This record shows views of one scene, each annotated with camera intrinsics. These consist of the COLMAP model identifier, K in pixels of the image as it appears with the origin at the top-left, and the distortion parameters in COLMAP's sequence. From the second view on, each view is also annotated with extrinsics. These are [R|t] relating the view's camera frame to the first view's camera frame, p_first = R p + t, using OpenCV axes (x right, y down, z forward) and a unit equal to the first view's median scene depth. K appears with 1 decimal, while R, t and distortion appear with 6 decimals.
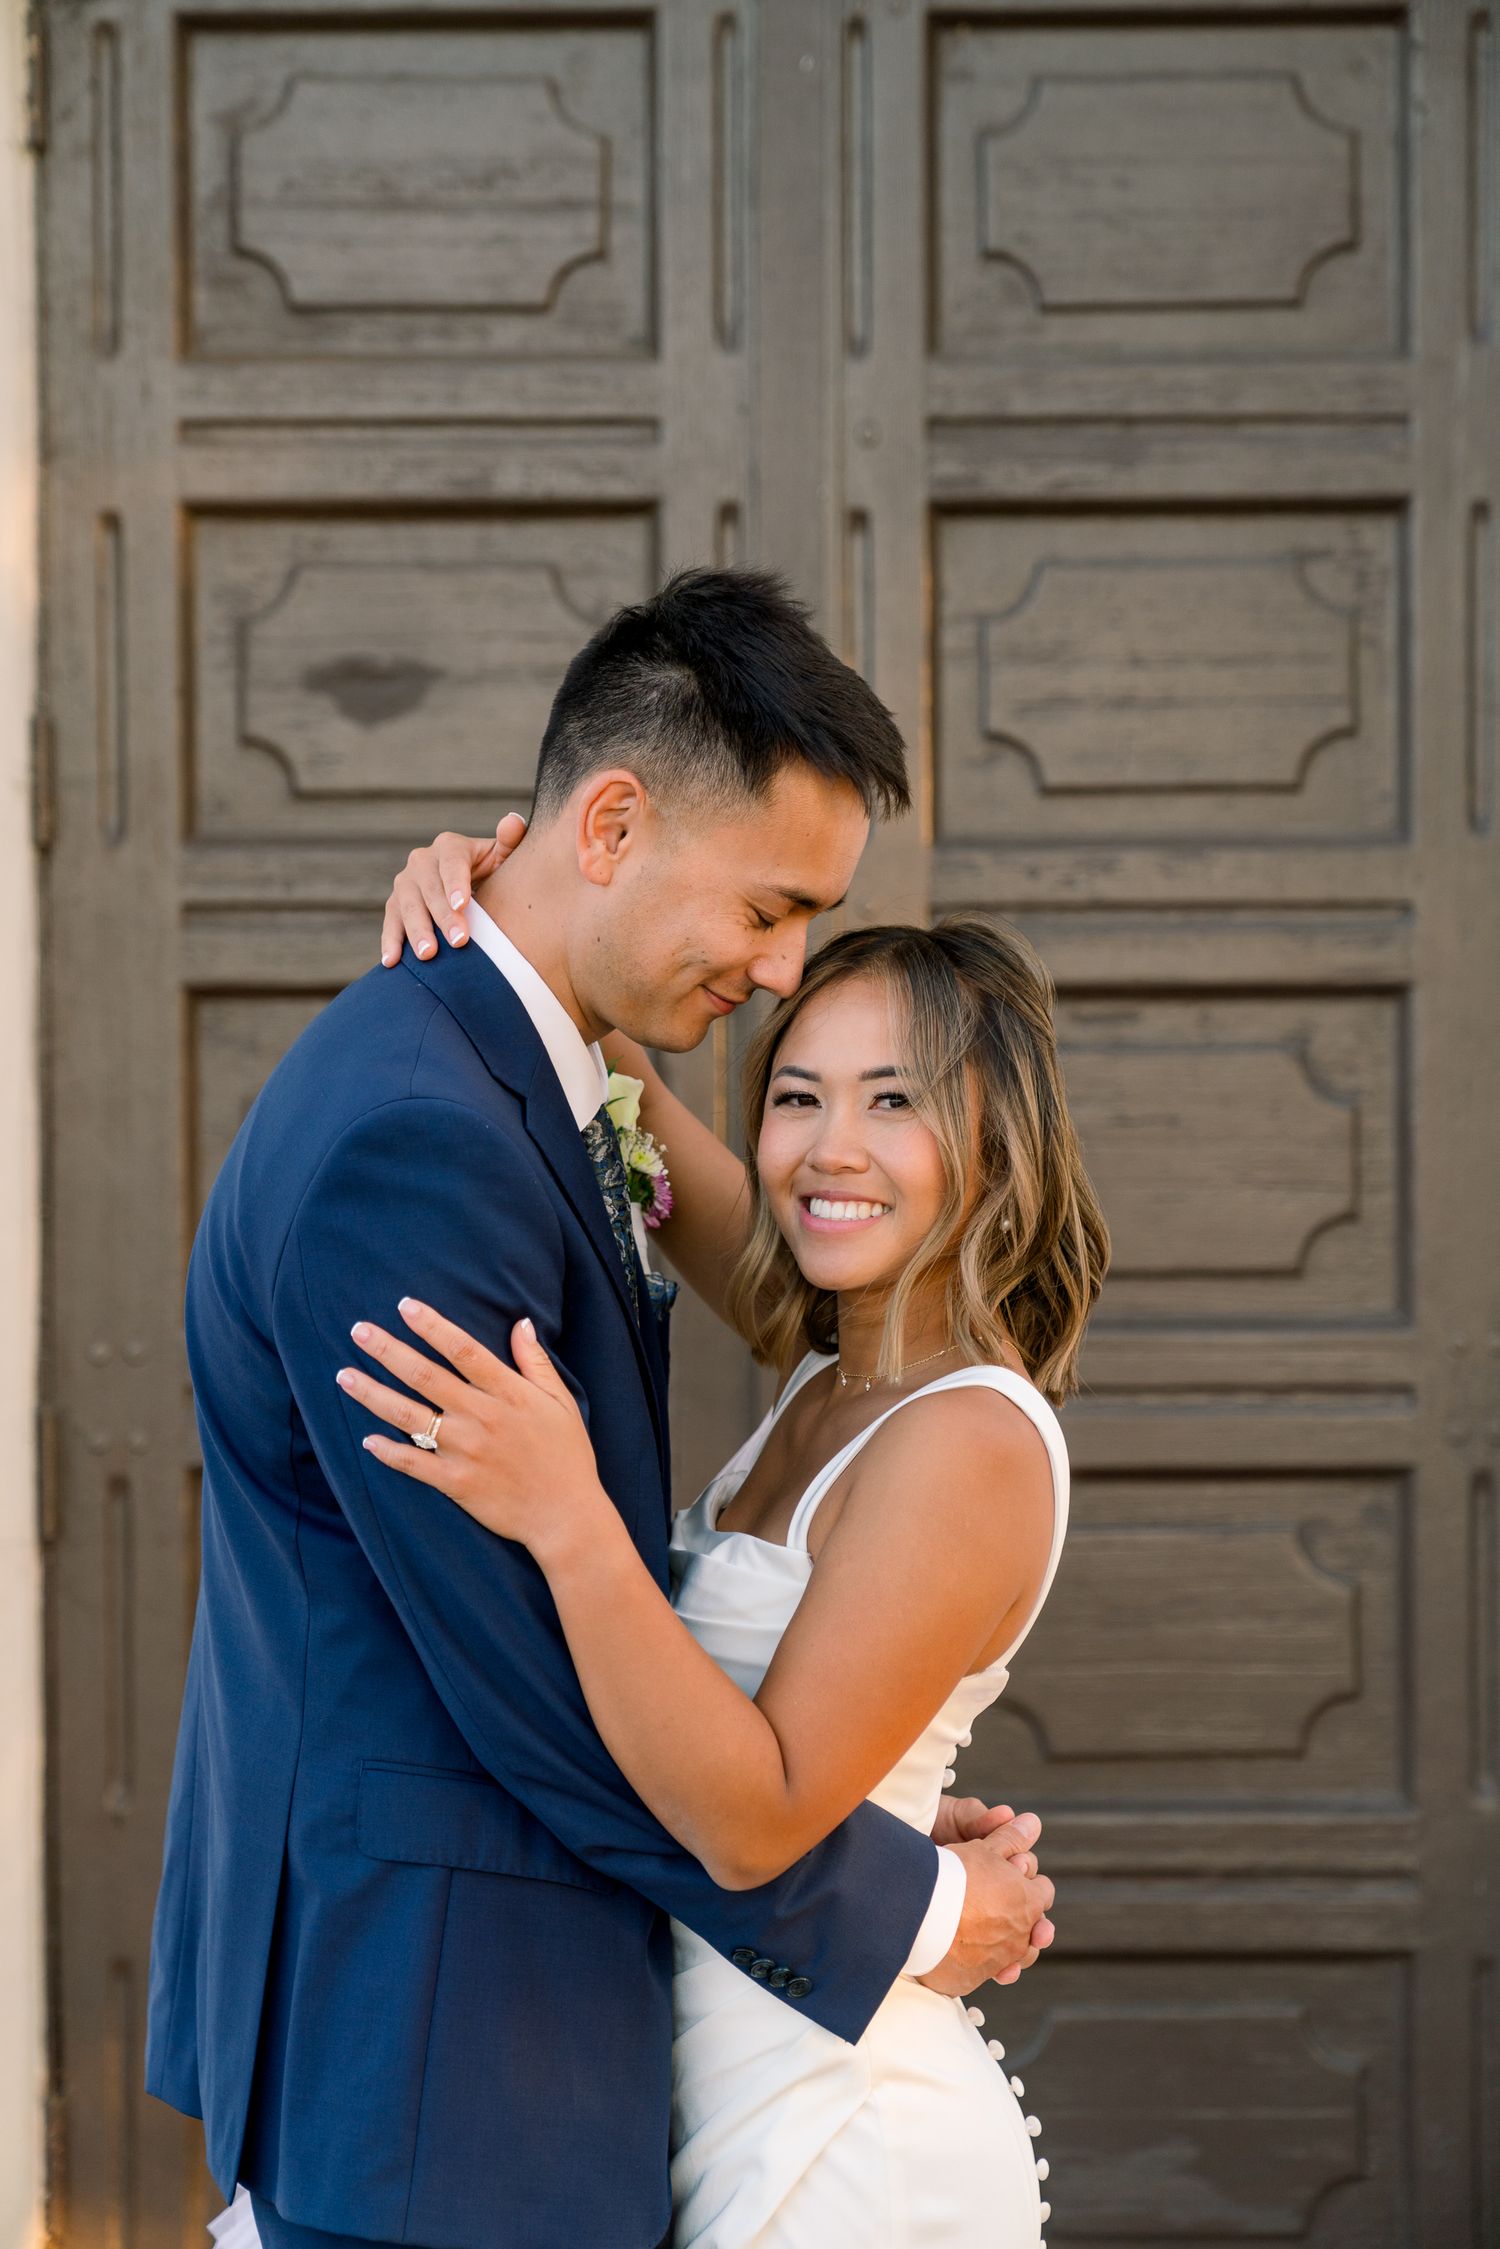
lens RADIAL K [[4687.9, 0, 750.0], [0, 4687.9, 1124.5], [0, 0, 1]] dist [0.034536, -0.131164]
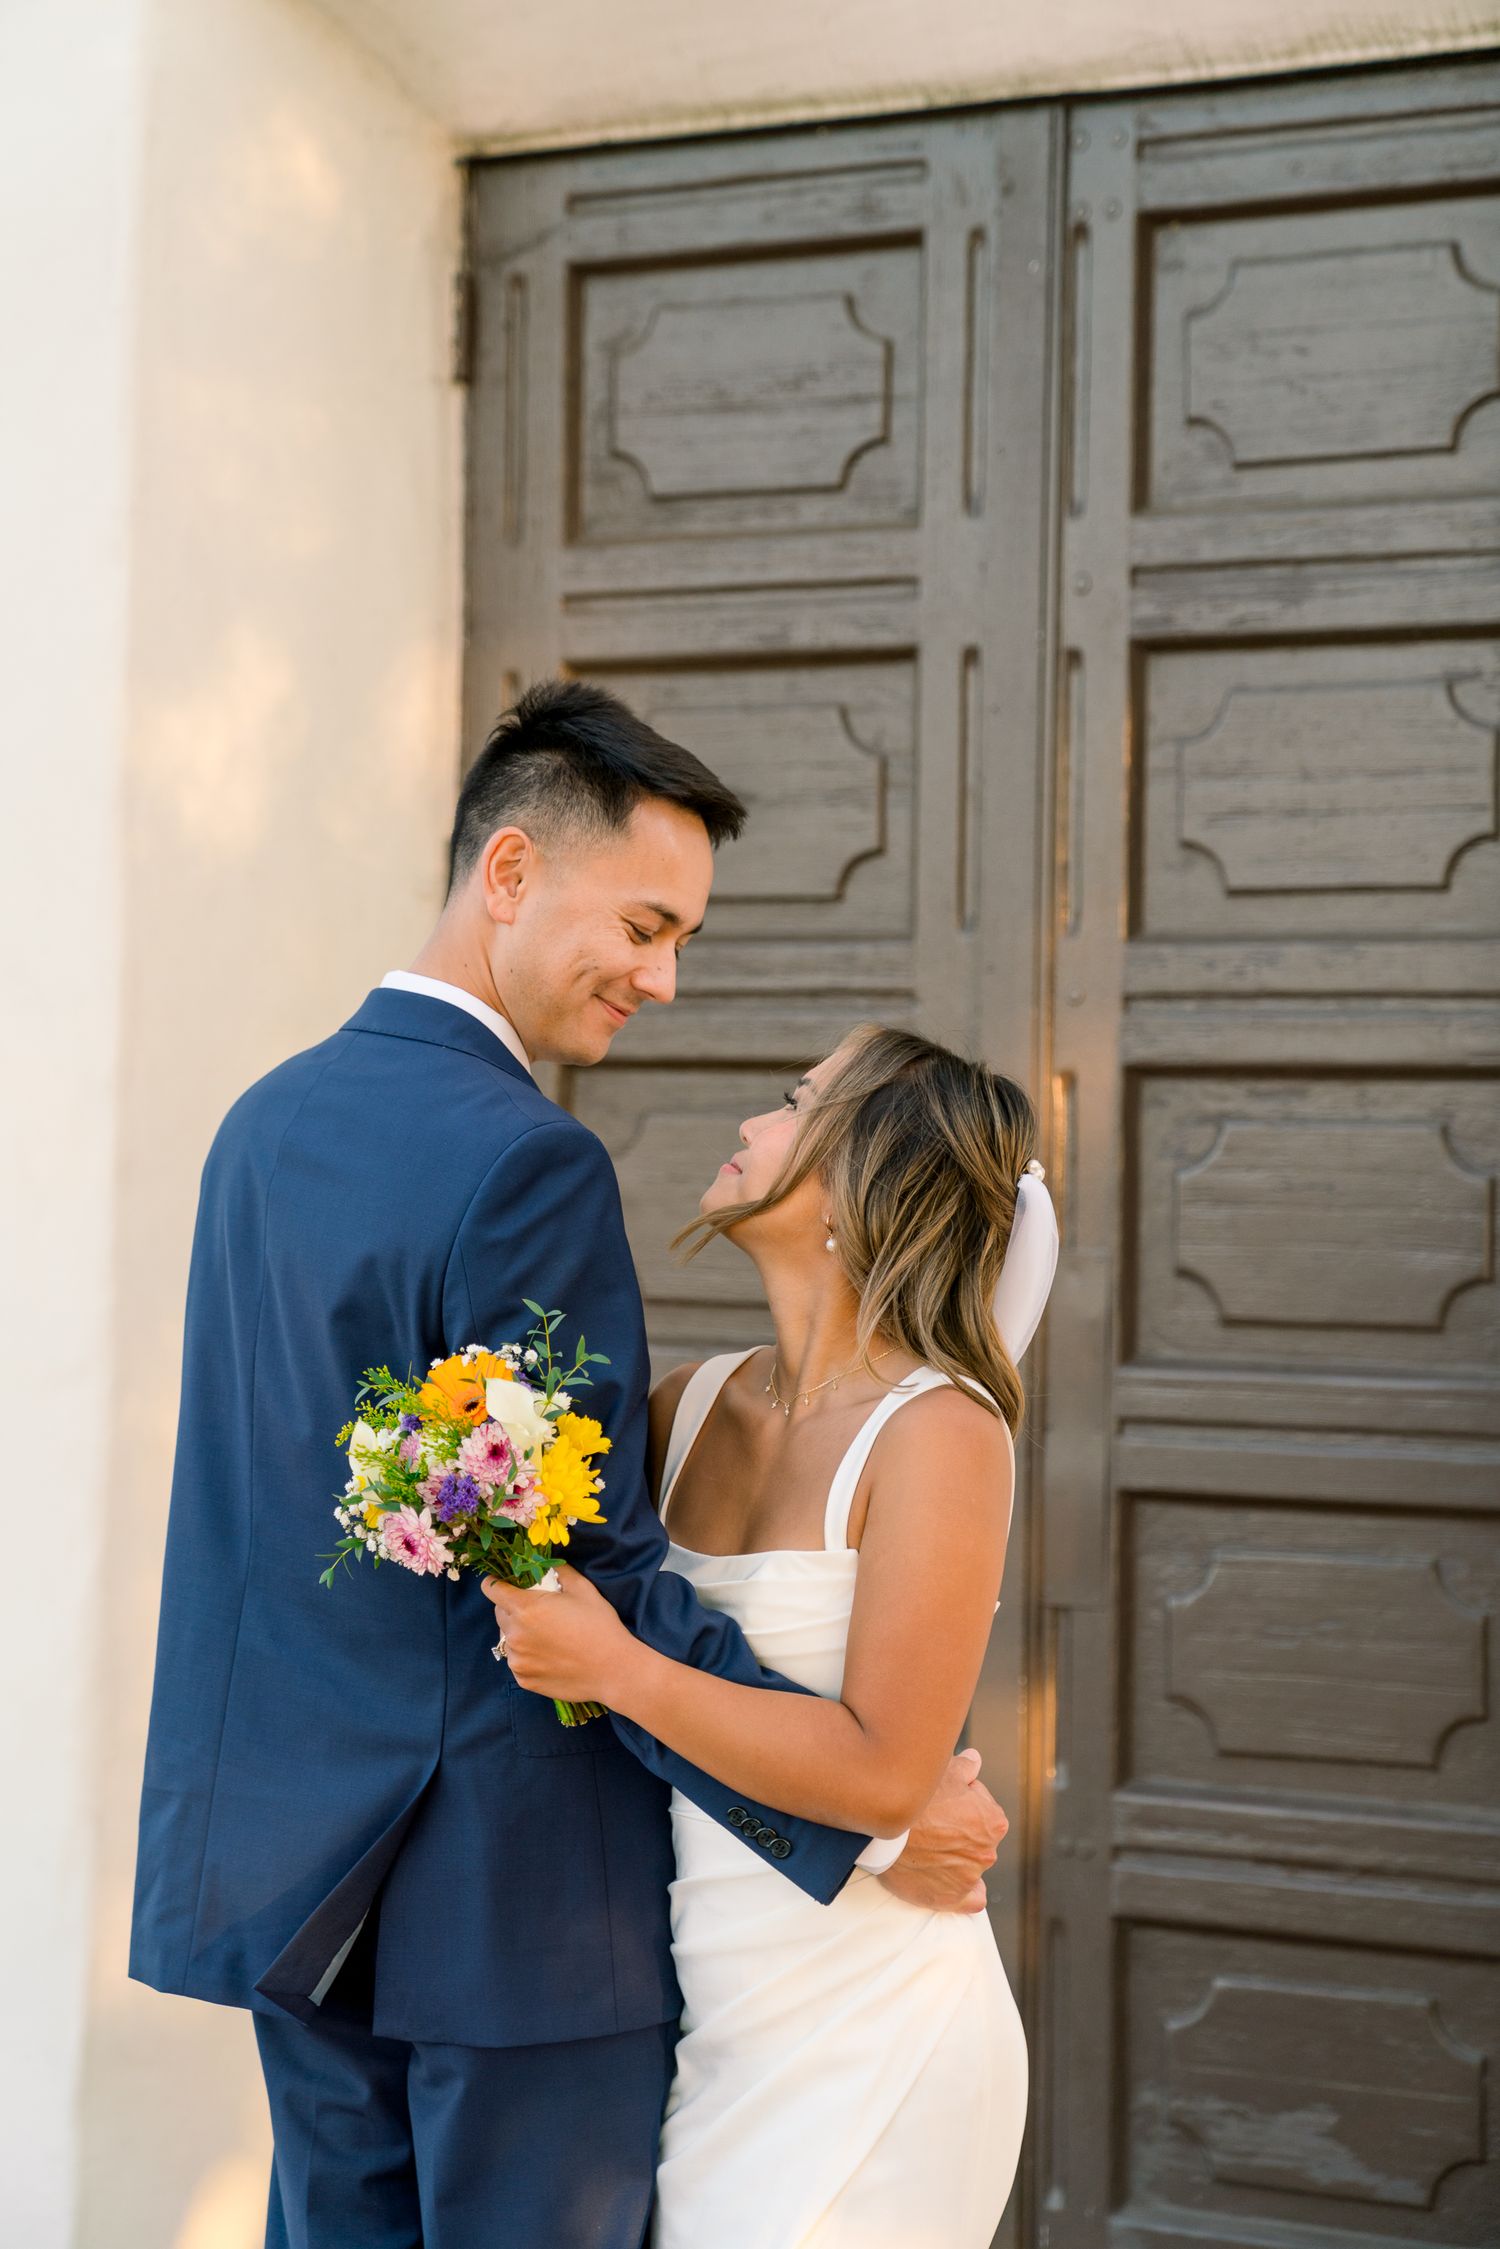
lens RADIAL K [[4687.9, 0, 750.0], [0, 4687.9, 1124.5], [0, 0, 1]] dist [0.034536, -0.131164]
pose [[0.874070, 0.016465, -0.485522, 0.513918], [-0.026441, 0.999556, -0.013704, 0.003246], [0.485081, 0.024816, 0.874117, -0.040274]]
